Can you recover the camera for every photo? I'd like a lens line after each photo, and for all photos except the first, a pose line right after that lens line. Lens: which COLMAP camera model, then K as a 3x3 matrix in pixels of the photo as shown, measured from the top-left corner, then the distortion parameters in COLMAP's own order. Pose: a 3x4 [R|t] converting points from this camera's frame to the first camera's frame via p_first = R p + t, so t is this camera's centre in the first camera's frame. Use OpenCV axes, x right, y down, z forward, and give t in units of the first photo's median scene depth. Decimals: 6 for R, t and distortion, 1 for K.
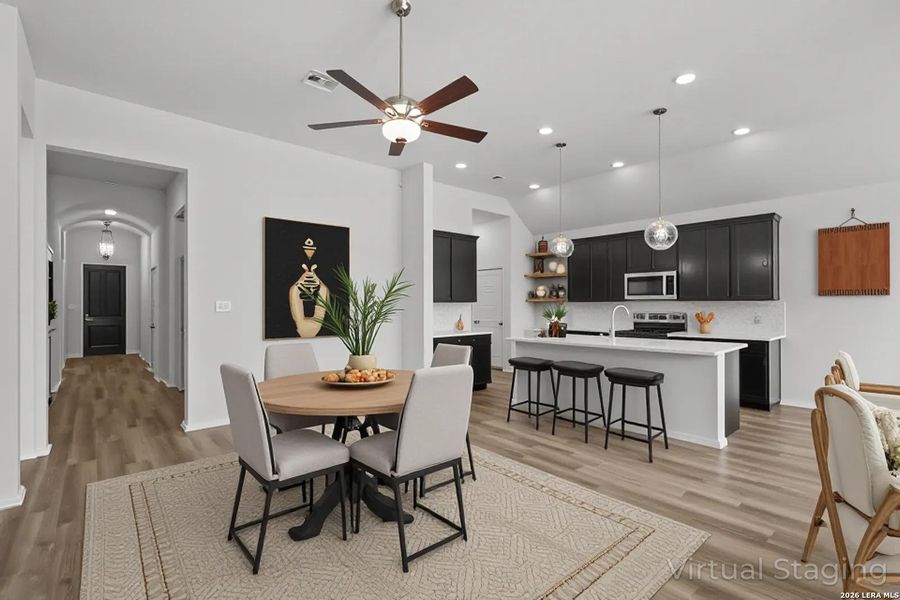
lens RADIAL K [[417.7, 0, 450.0], [0, 417.7, 300.0], [0, 0, 1]] dist [-0.001587, -0.000024]
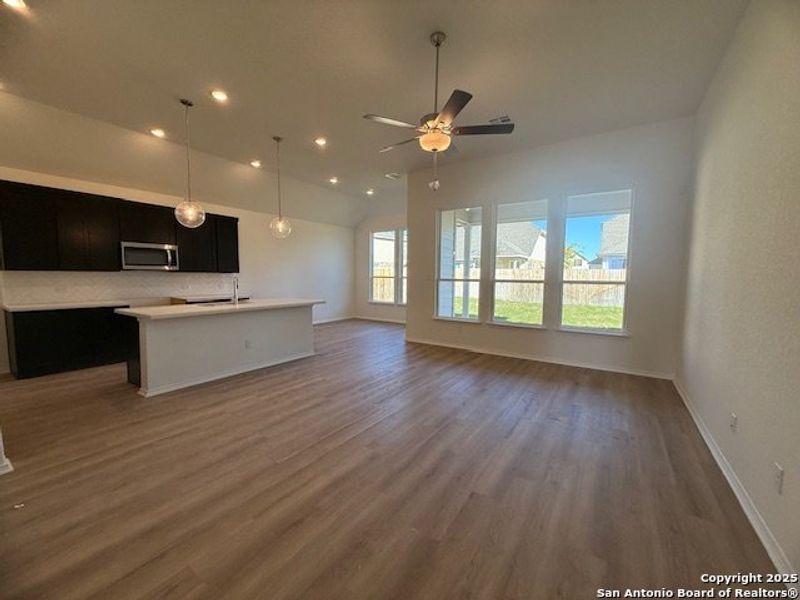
lens RADIAL K [[315.1, 0, 400.0], [0, 315.1, 300.0], [0, 0, 1]] dist [0.001819, 0.000150]
pose [[-0.252169, -0.073492, 0.964888, -0.512874], [-0.015607, 0.997291, 0.071881, 0.007946], [-0.967557, 0.003067, -0.252633, 0.656665]]
